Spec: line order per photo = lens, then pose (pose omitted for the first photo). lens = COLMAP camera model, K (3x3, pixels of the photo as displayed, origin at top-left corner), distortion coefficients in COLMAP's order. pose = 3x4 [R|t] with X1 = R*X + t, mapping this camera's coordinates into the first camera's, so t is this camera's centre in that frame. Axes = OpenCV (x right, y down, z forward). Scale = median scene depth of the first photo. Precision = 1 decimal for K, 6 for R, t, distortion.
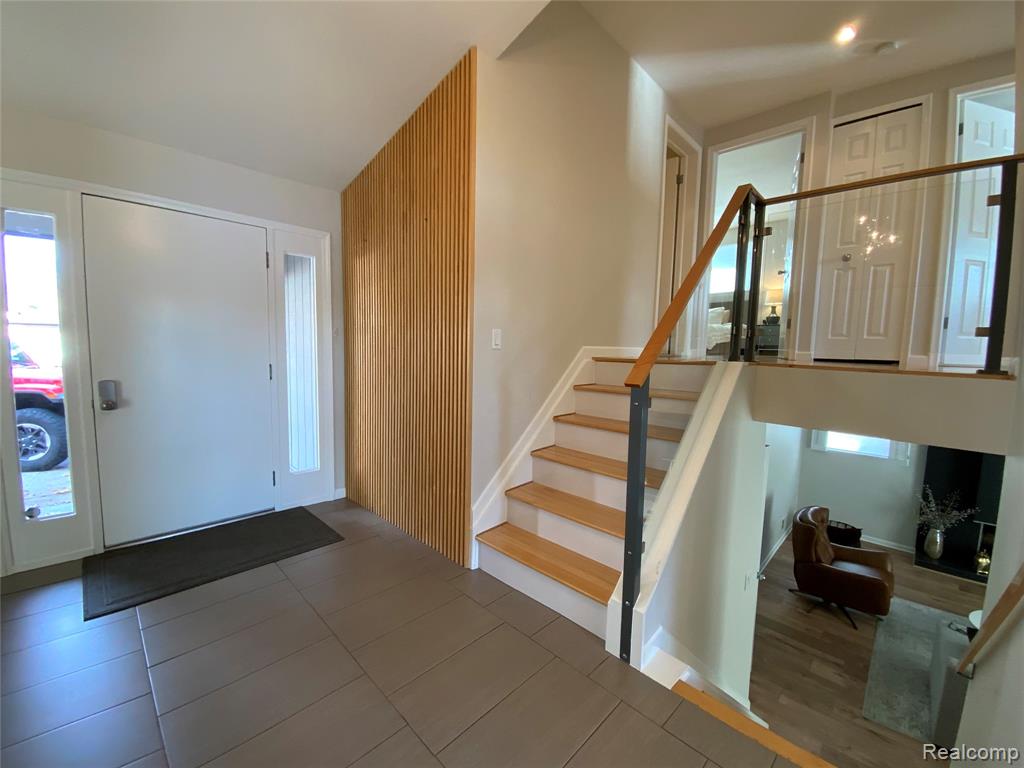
lens RADIAL K [[412.2, 0, 512.0], [0, 412.2, 384.0], [0, 0, 1]] dist [0.042991, -0.029404]
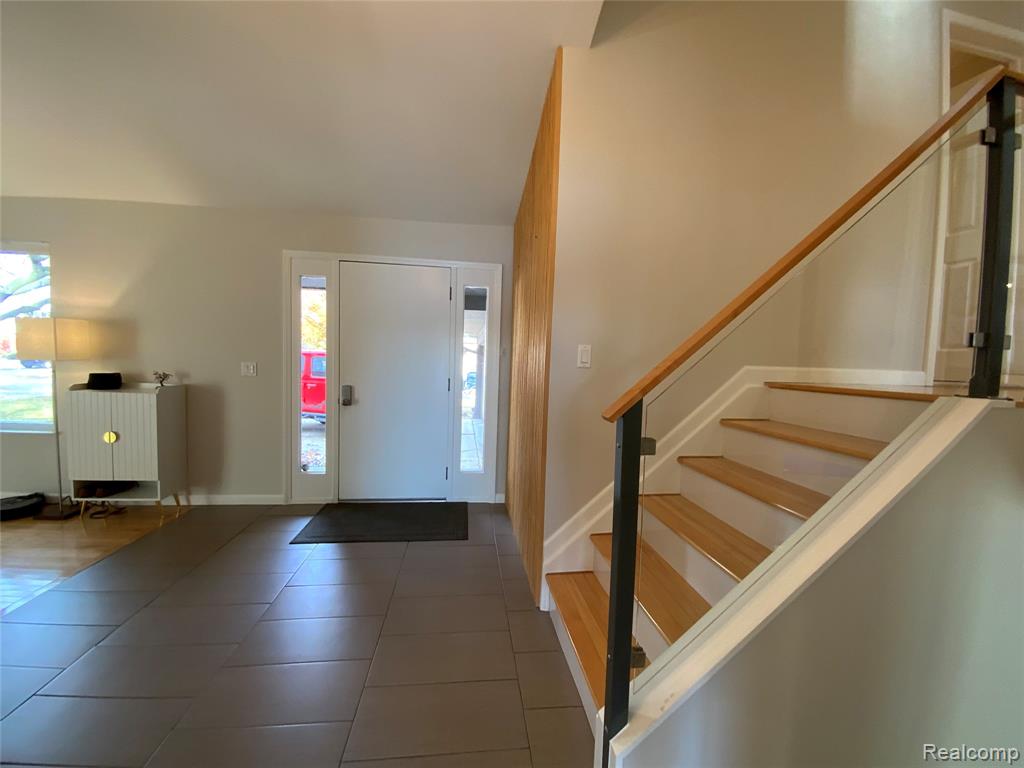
lens RADIAL K [[412.2, 0, 512.0], [0, 412.2, 384.0], [0, 0, 1]] dist [0.042991, -0.029404]
pose [[0.783043, 0.039062, -0.620740, 0.373238], [-0.069595, 0.997261, -0.025036, -0.016166], [0.618062, 0.062804, 0.783616, 0.207076]]
